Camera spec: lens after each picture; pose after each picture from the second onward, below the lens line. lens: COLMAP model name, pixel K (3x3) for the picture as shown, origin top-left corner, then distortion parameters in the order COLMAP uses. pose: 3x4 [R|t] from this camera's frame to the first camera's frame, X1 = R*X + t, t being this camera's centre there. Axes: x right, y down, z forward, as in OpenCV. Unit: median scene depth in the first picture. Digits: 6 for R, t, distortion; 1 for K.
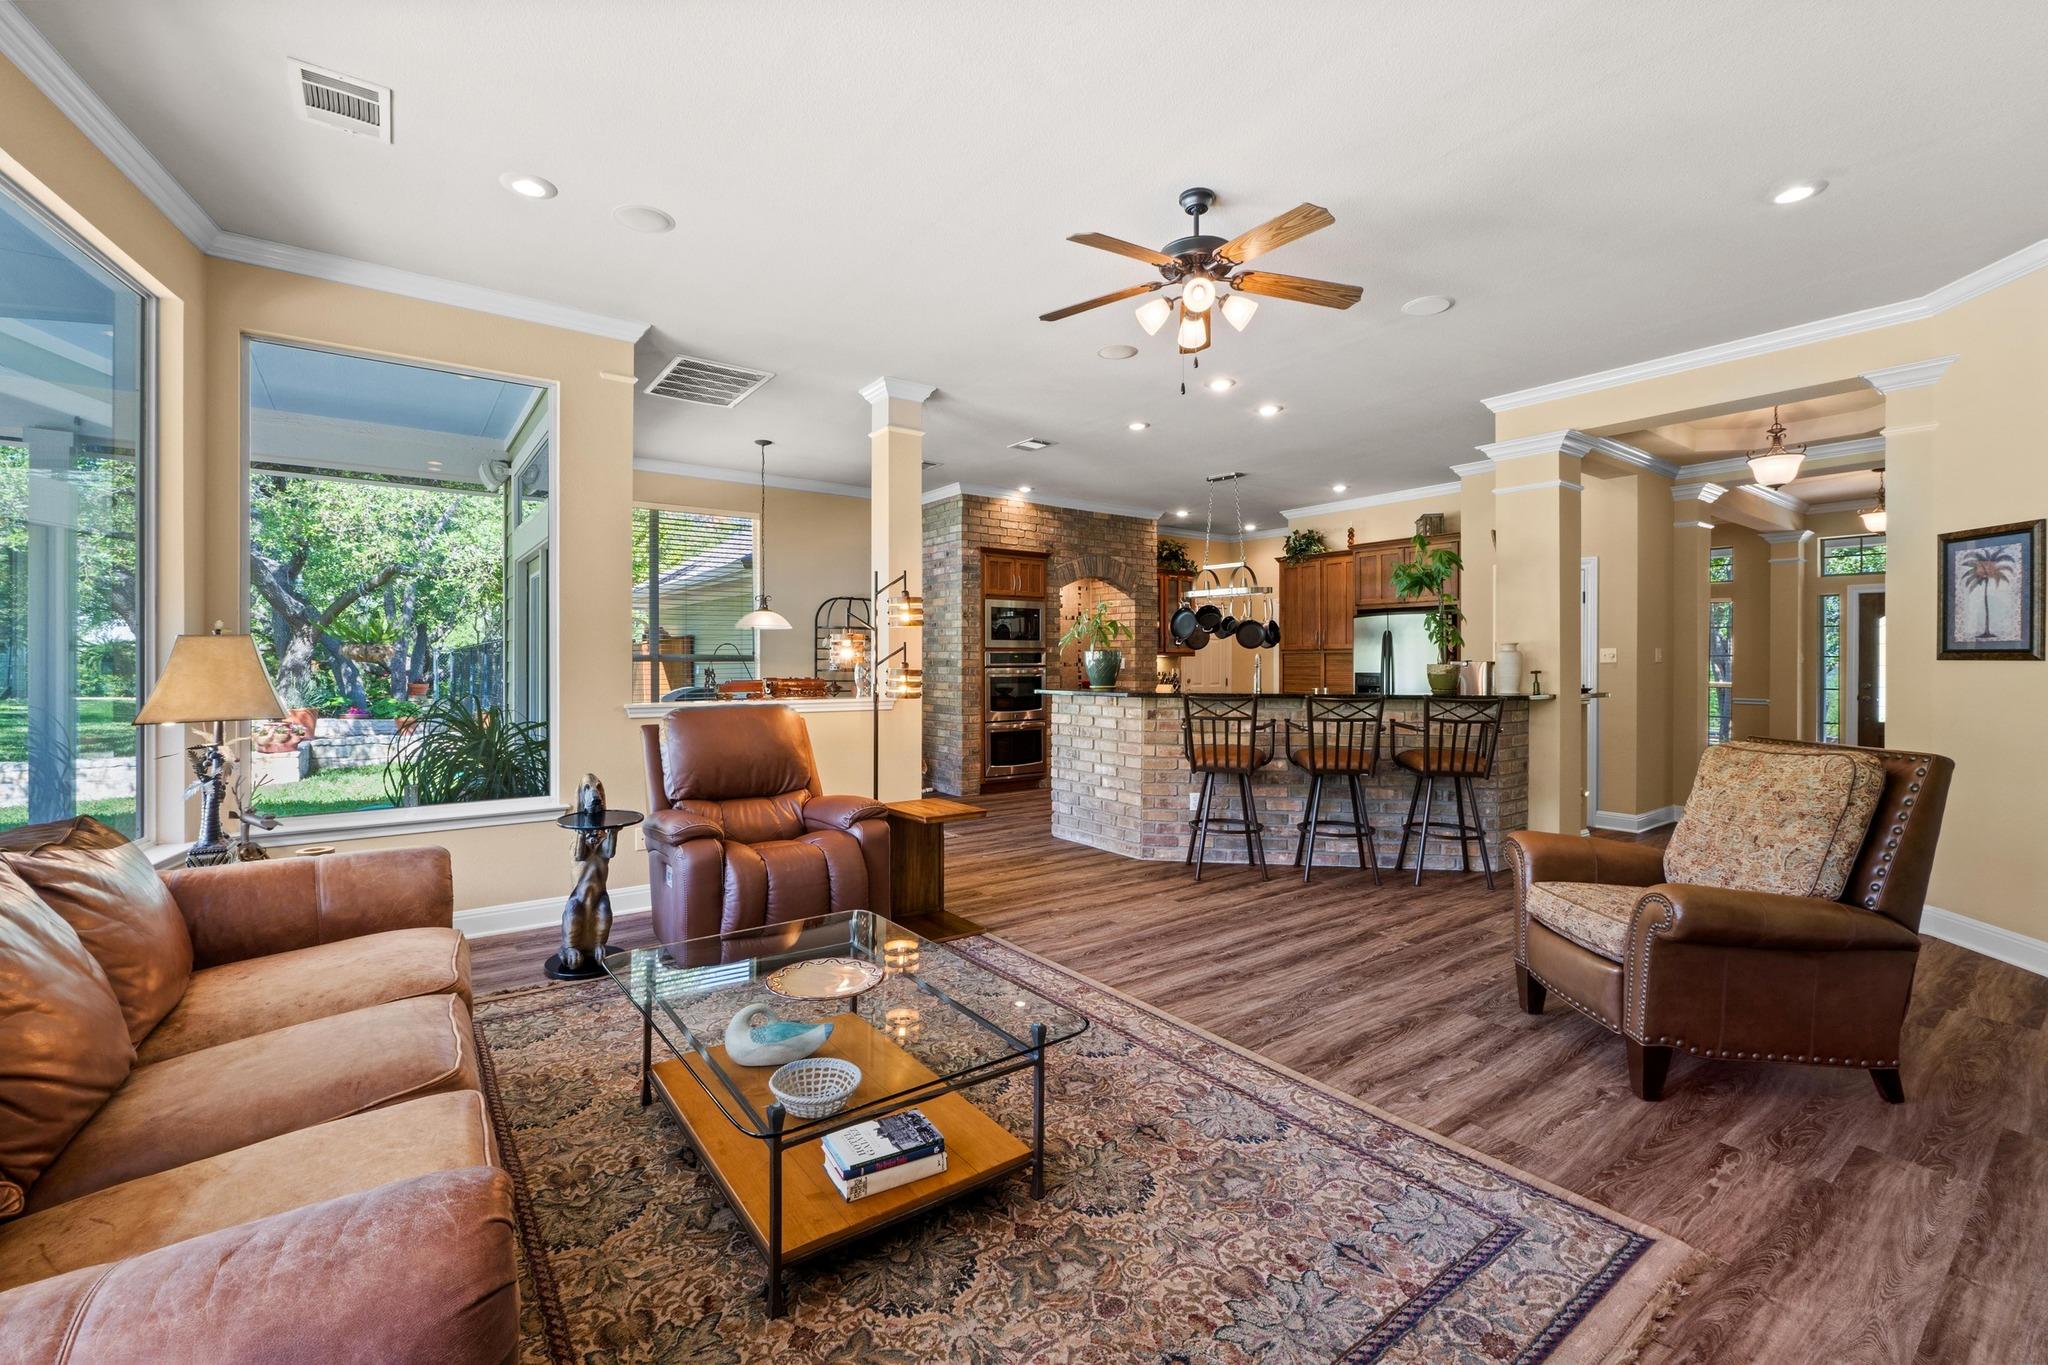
lens RADIAL K [[881.4, 0, 1017.4], [0, 881.4, 669.3], [0, 0, 1]] dist [-0.006853, -0.000263]
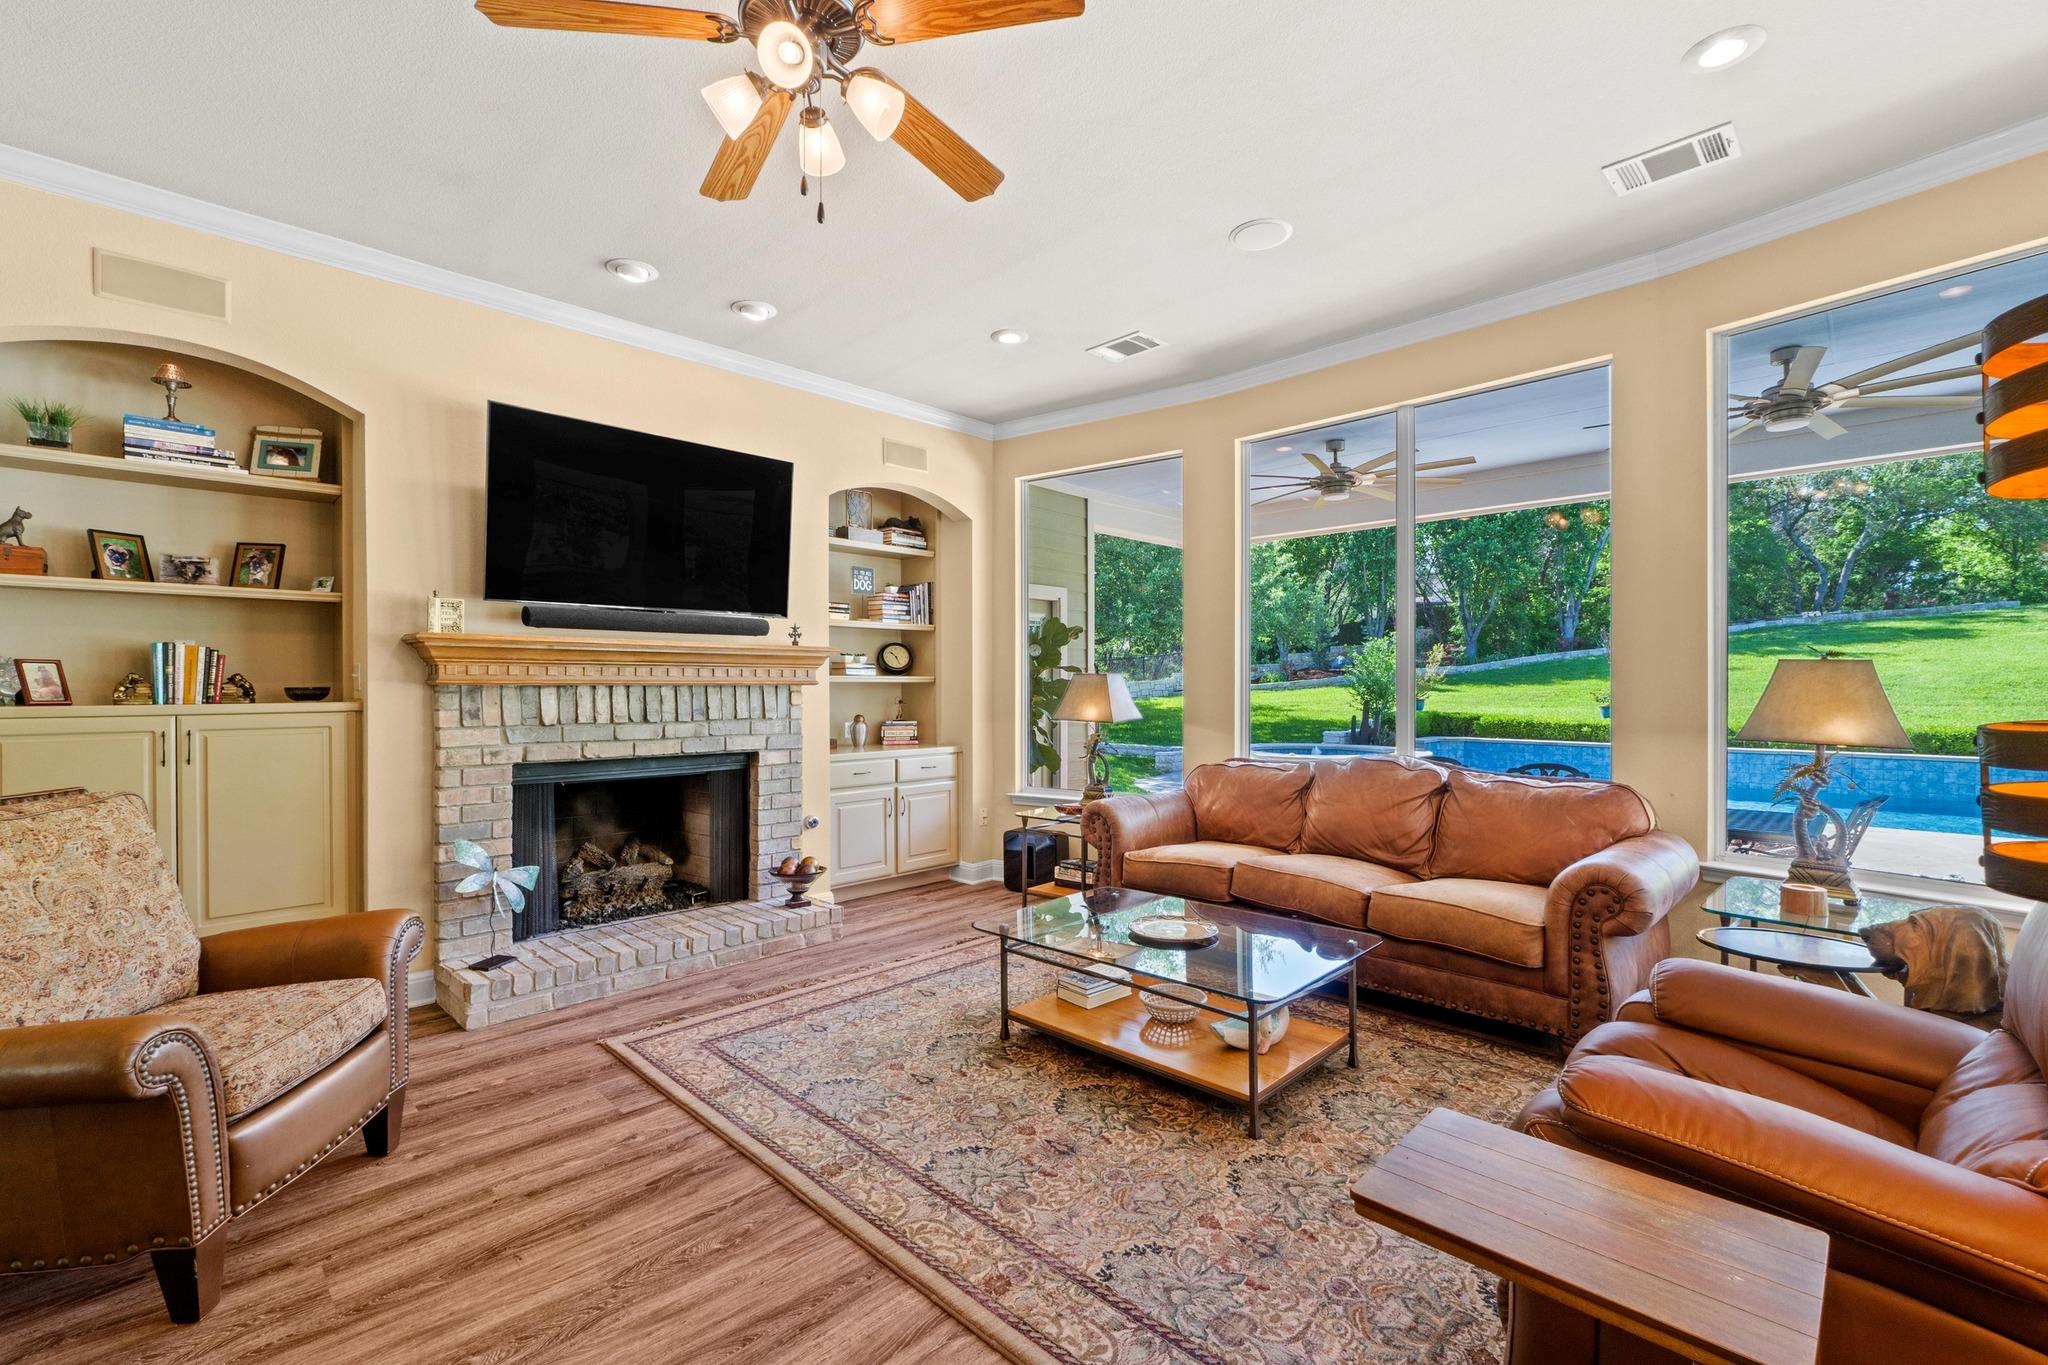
lens RADIAL K [[881.4, 0, 1018.0], [0, 881.4, 688.1], [0, 0, 1]] dist [-0.006853, -0.000263]
pose [[-0.987717, -0.000112, -0.156256, 0.197869], [-0.001312, 0.999970, 0.007574, -0.014977], [0.156250, 0.007686, -0.987688, 2.070833]]
